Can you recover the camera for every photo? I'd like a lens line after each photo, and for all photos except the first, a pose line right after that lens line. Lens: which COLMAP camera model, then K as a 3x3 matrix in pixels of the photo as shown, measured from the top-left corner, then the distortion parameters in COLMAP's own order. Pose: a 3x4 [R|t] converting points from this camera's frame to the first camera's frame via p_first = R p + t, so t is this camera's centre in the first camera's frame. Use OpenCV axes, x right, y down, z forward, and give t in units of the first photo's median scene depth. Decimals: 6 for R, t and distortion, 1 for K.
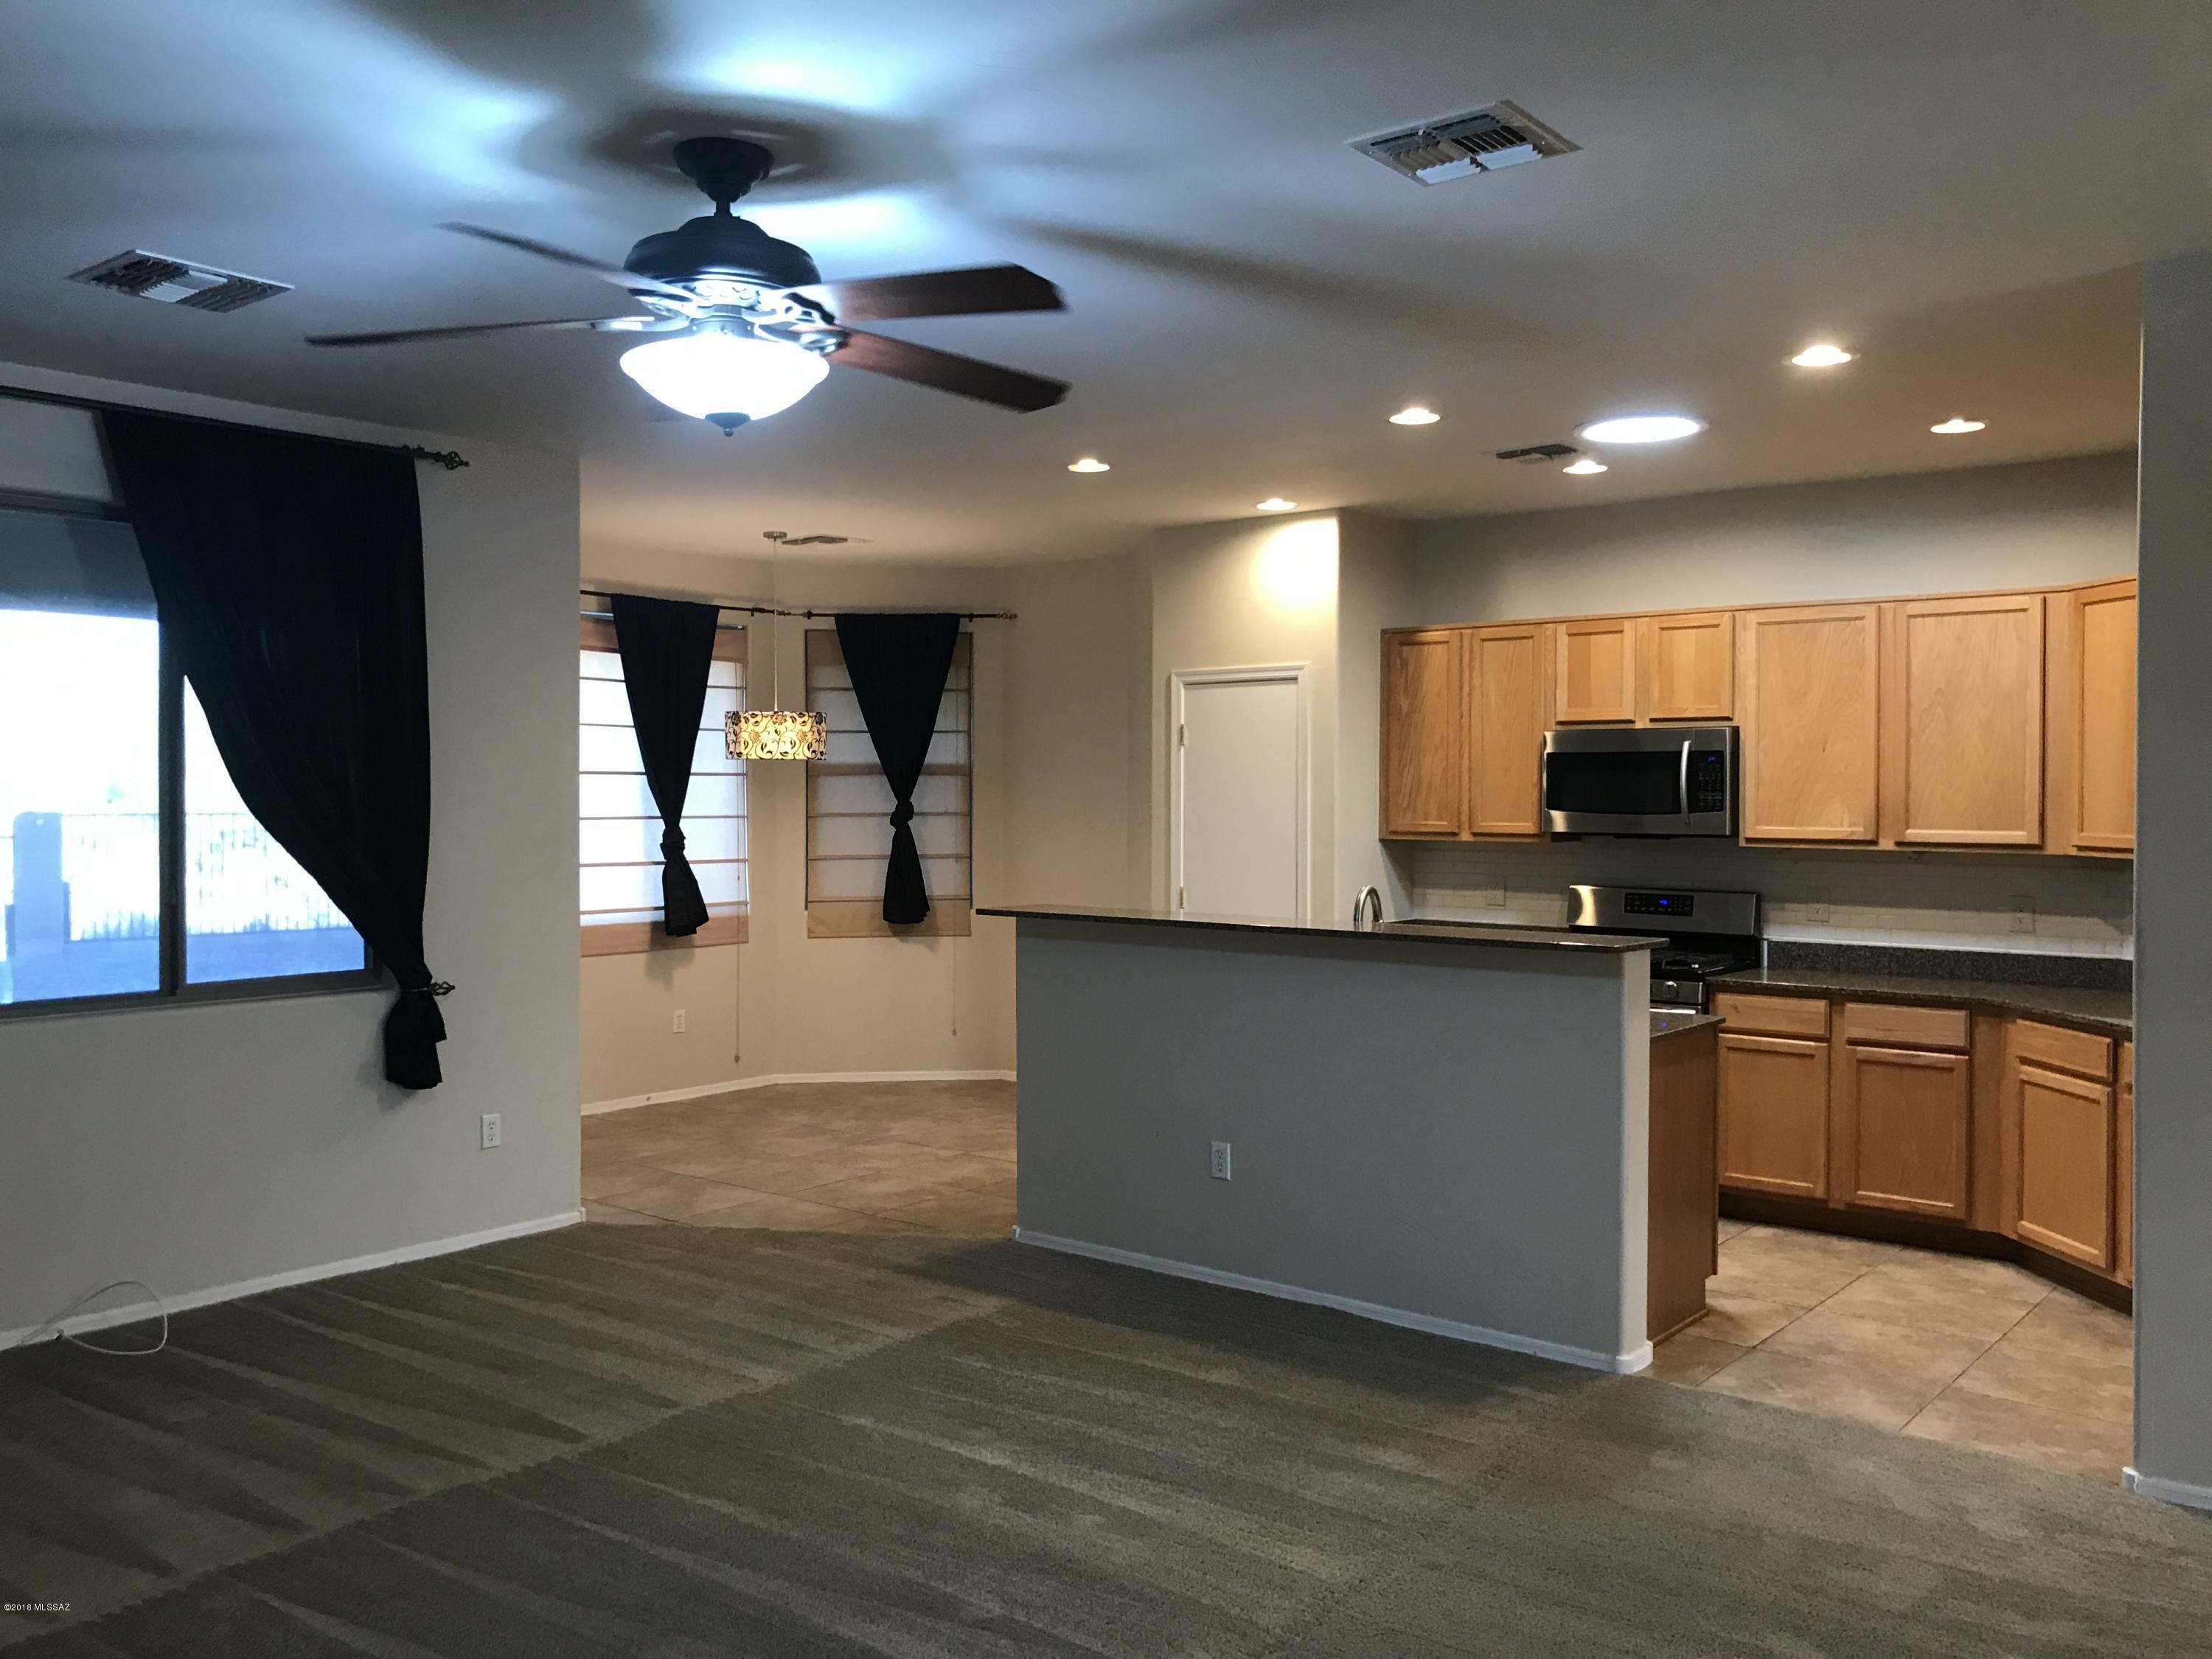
lens RADIAL K [[1809.7, 0, 1116.2], [0, 1809.7, 806.2], [0, 0, 1]] dist [0.052085, -0.066258]
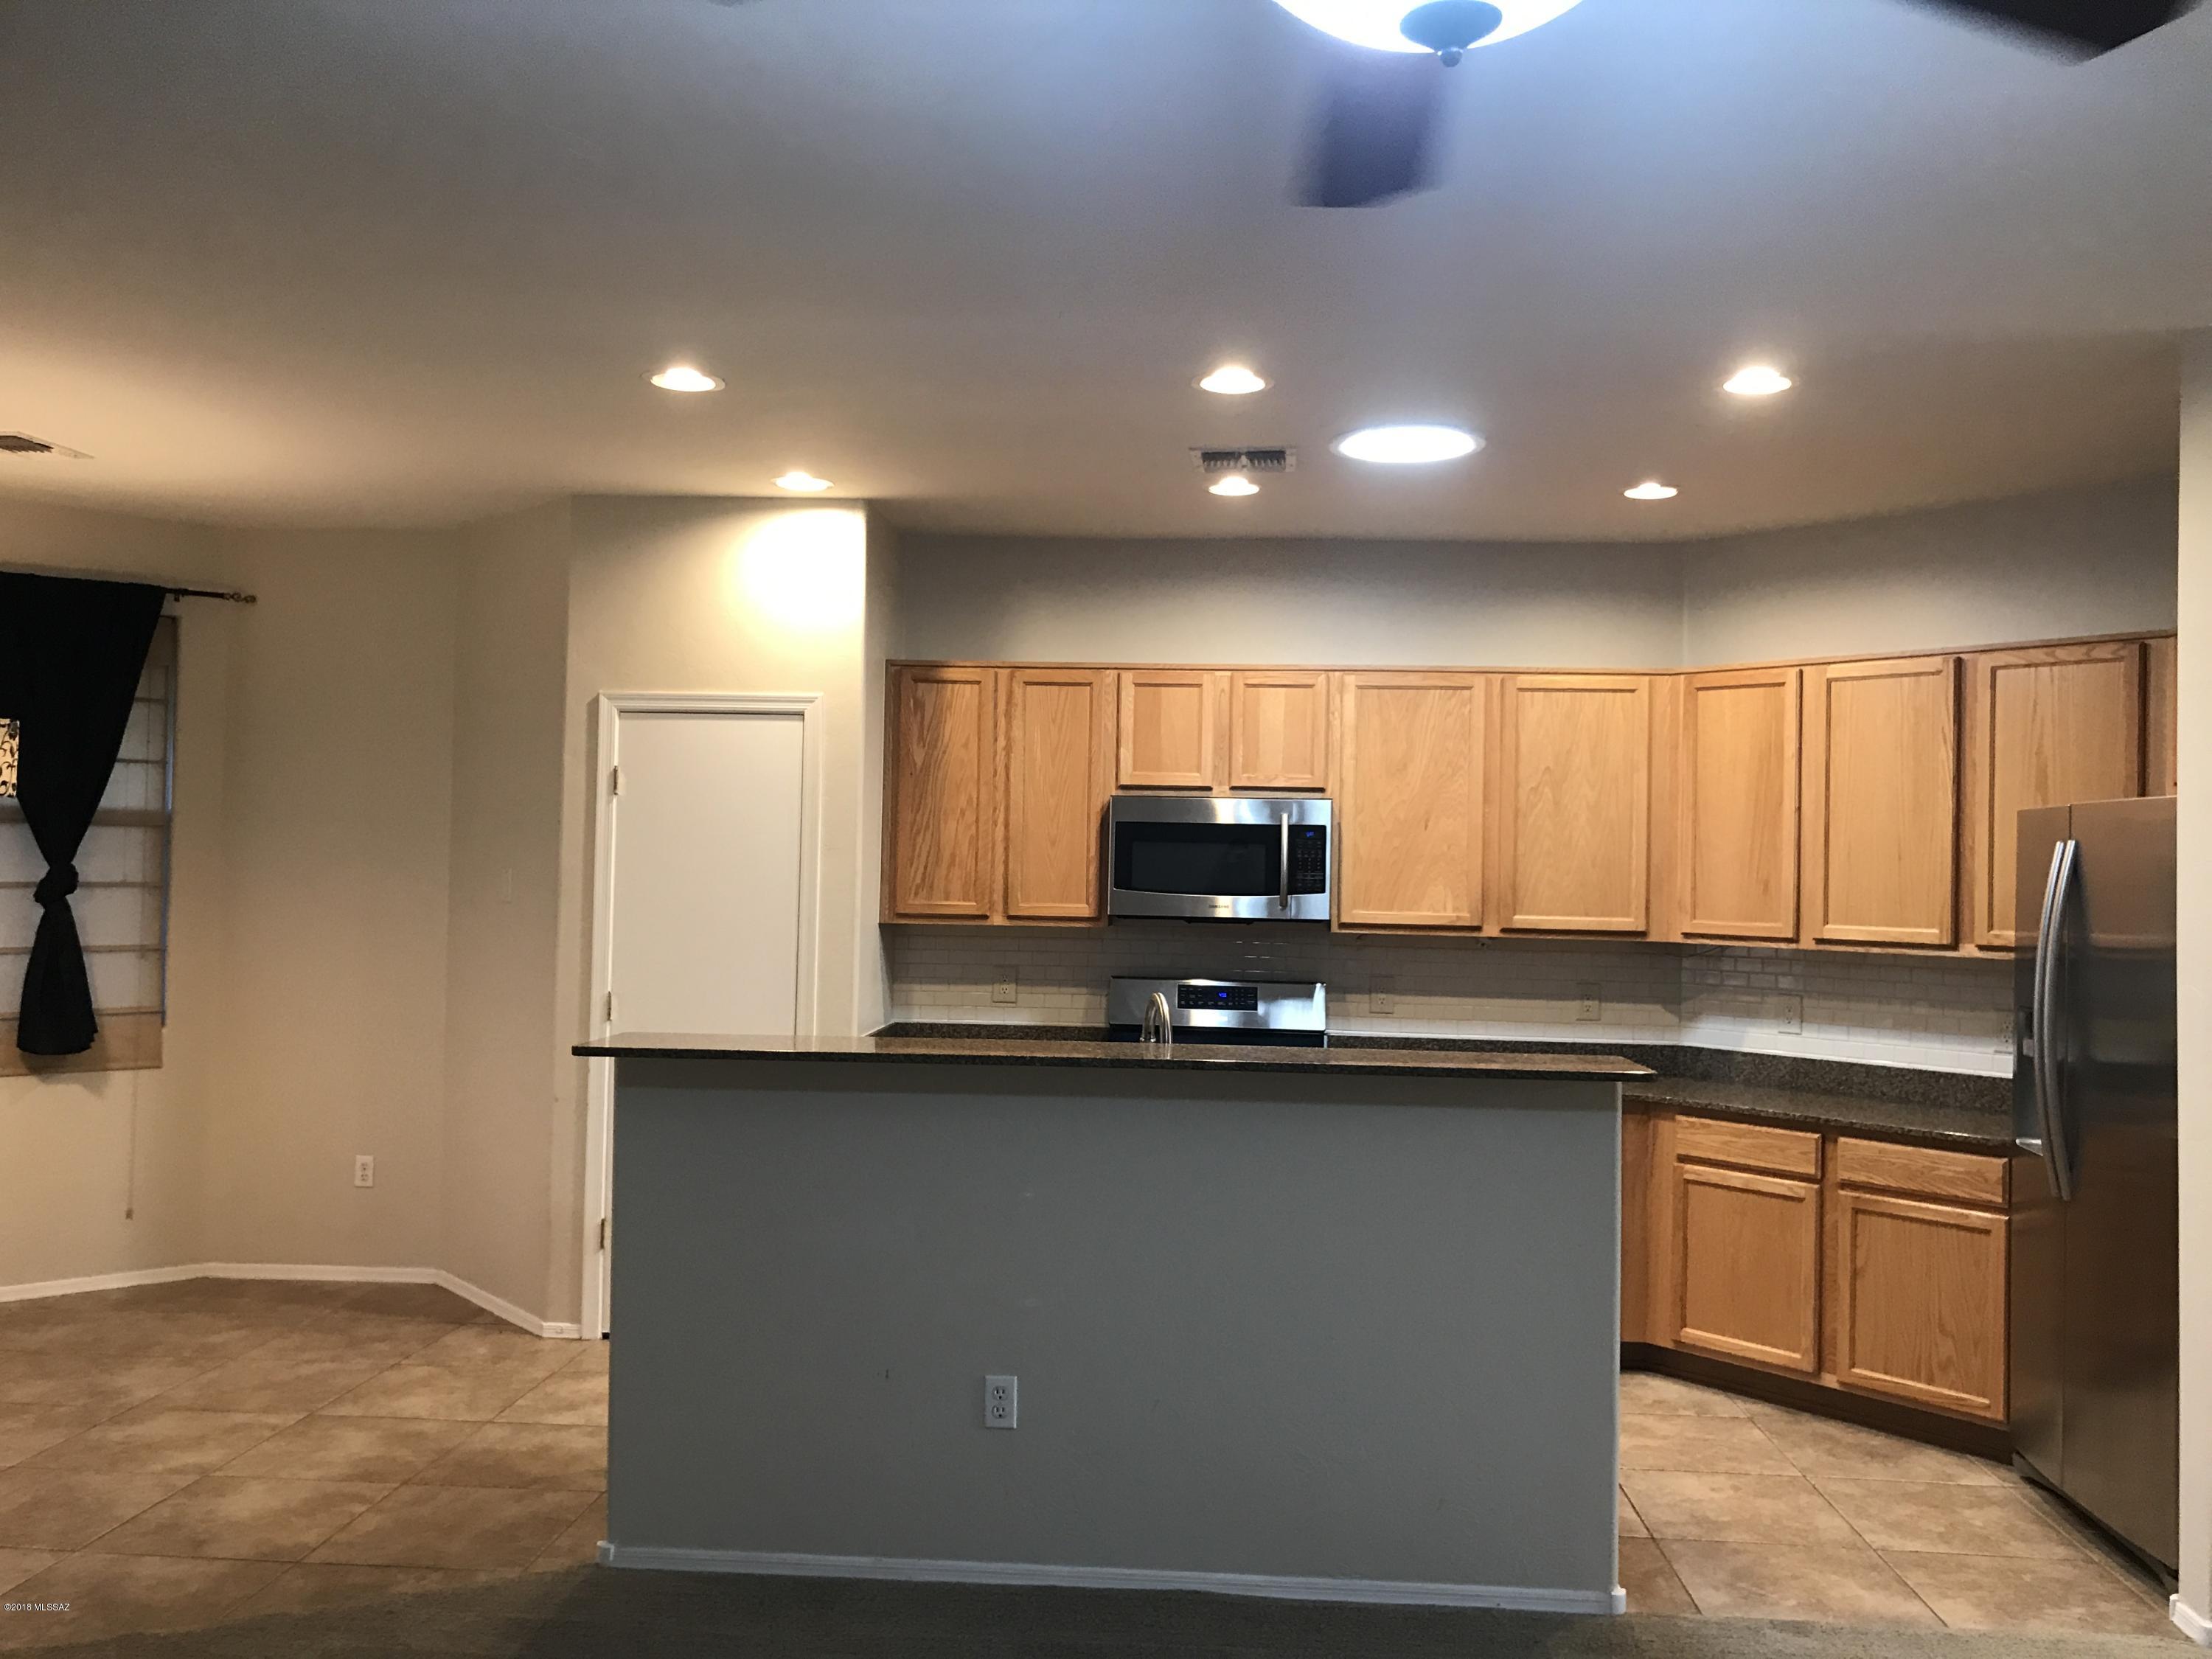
lens RADIAL K [[1809.7, 0, 1152.0], [0, 1809.7, 825.7], [0, 0, 1]] dist [0.052085, -0.066258]
pose [[0.812193, 0.027492, 0.582741, -0.213573], [-0.012535, 0.999481, -0.029682, -0.002677], [-0.583255, 0.016803, 0.812115, 0.280314]]
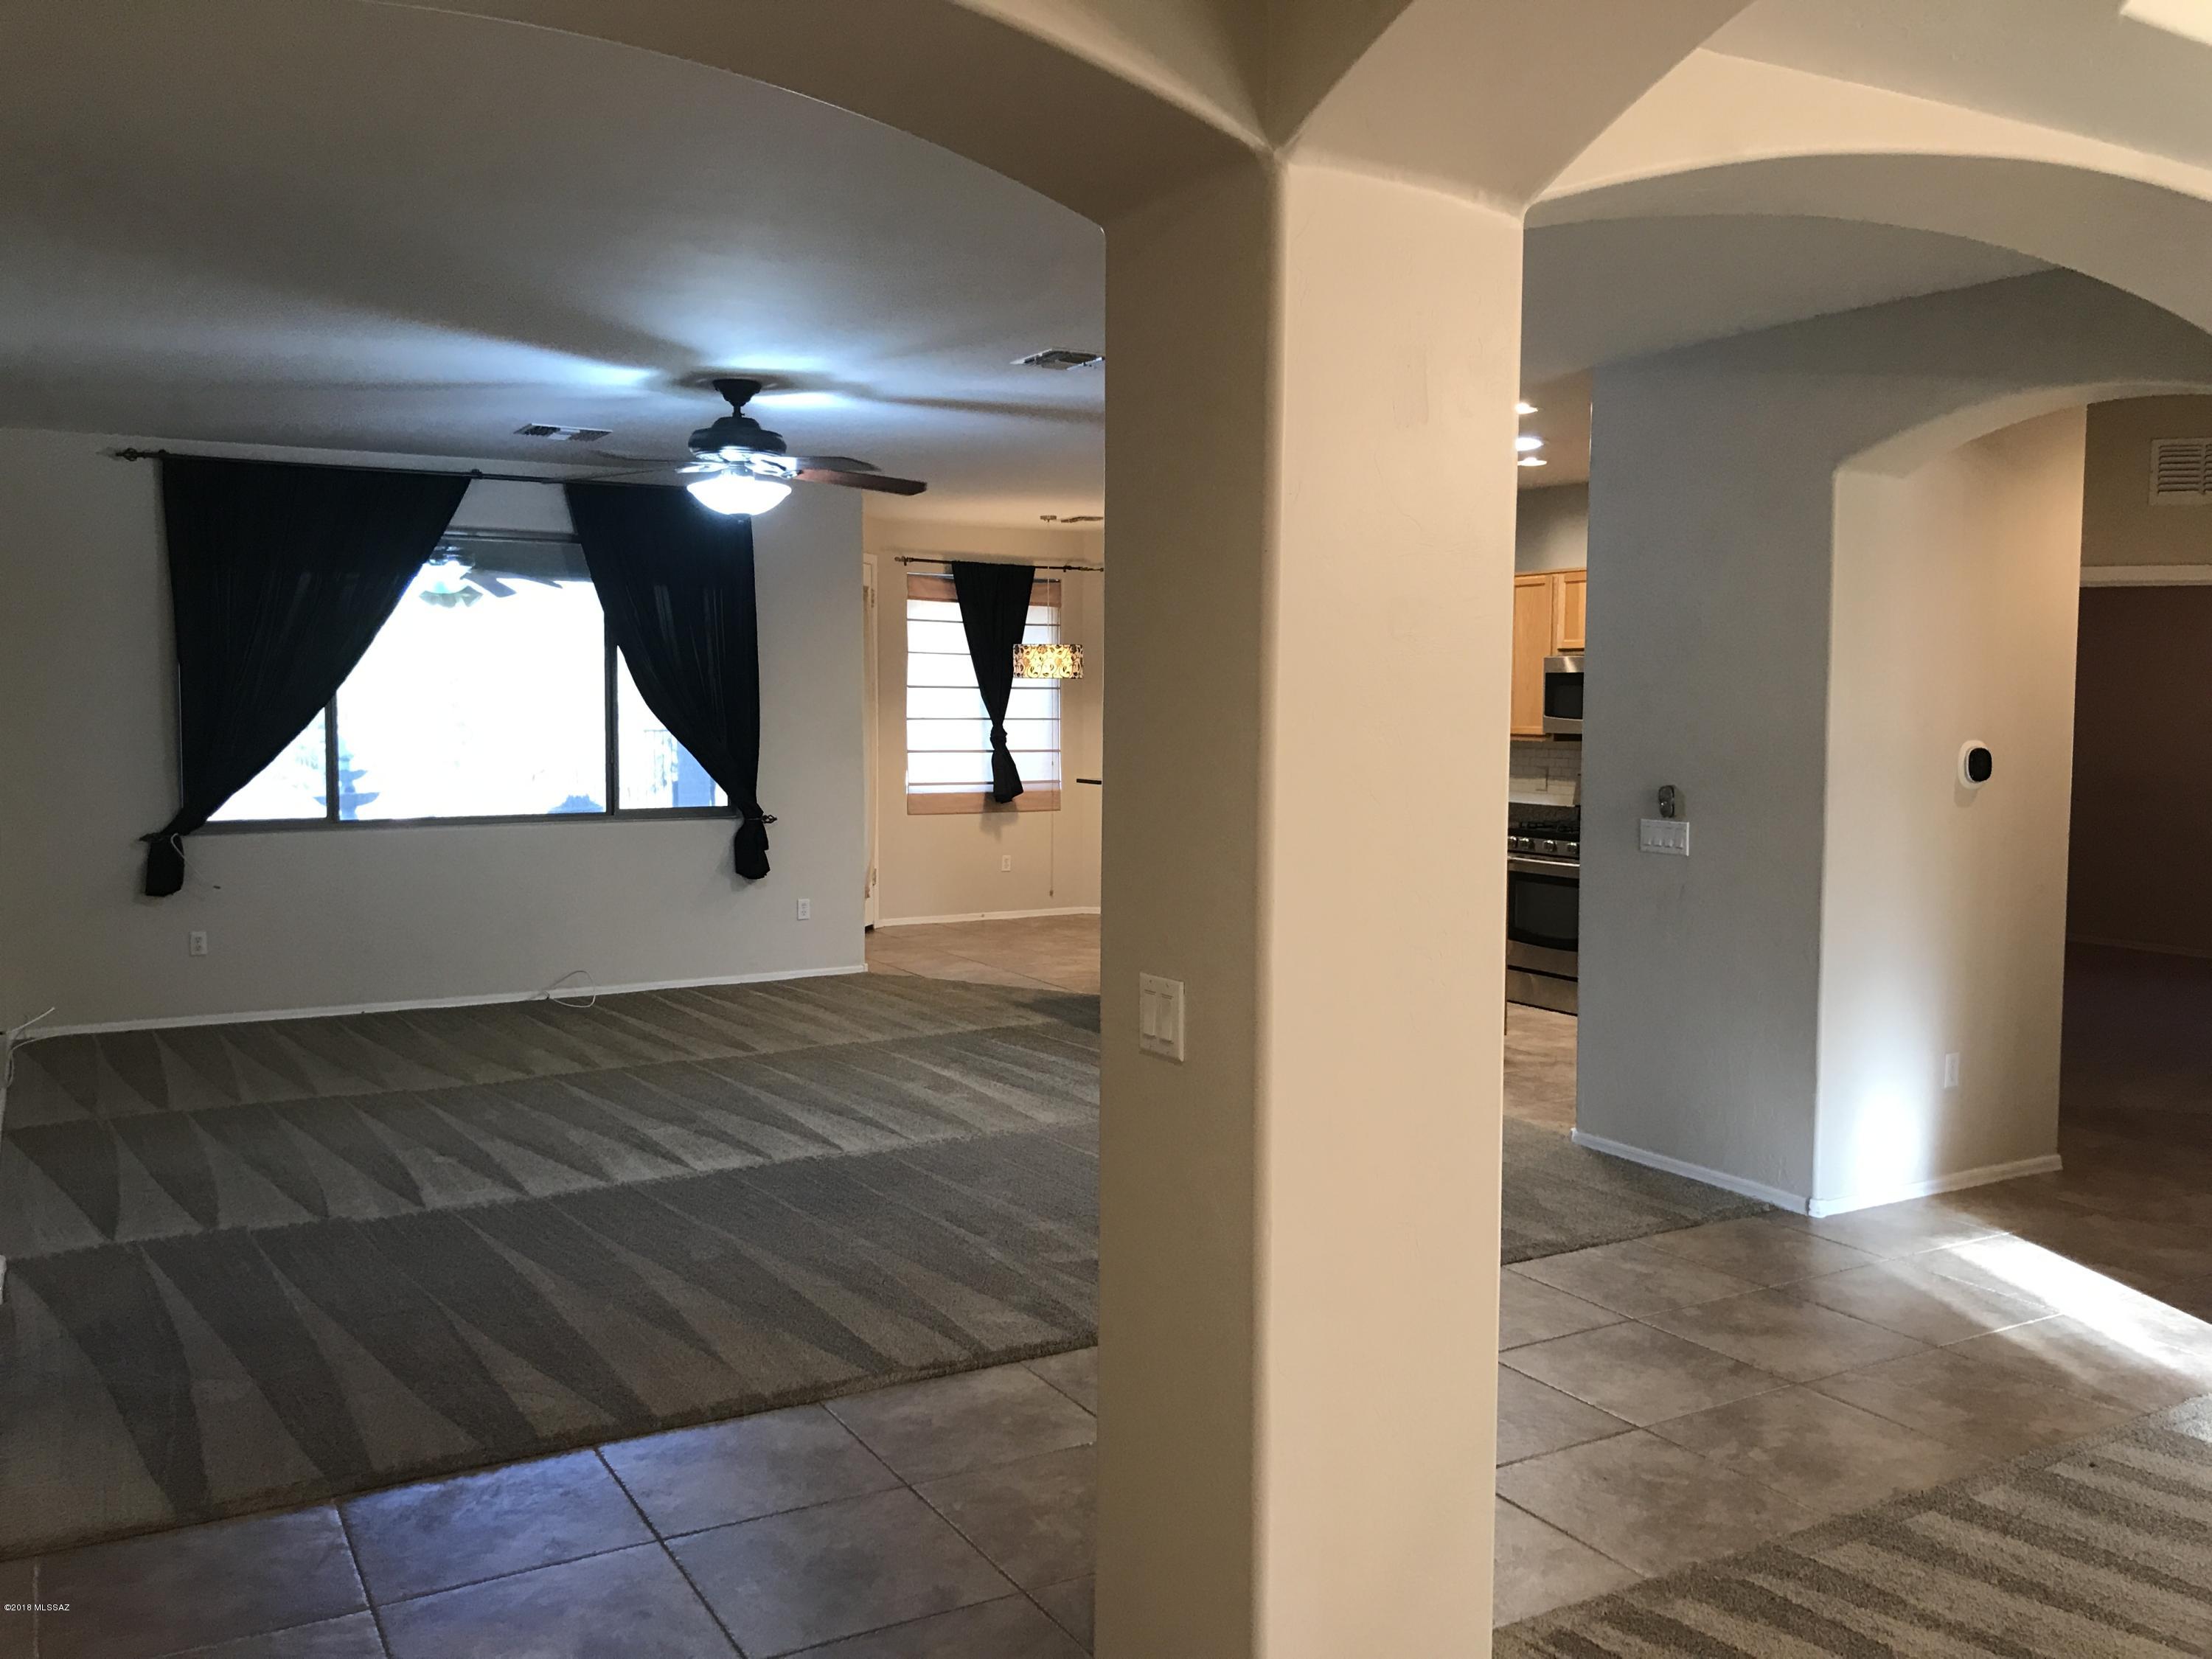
lens RADIAL K [[1809.7, 0, 1123.1], [0, 1809.7, 833.3], [0, 0, 1]] dist [0.052085, -0.066258]
pose [[0.936227, 0.029751, -0.350133, 0.375595], [-0.006634, 0.997728, 0.067038, 0.000156], [0.351332, -0.060440, 0.934298, -0.313666]]
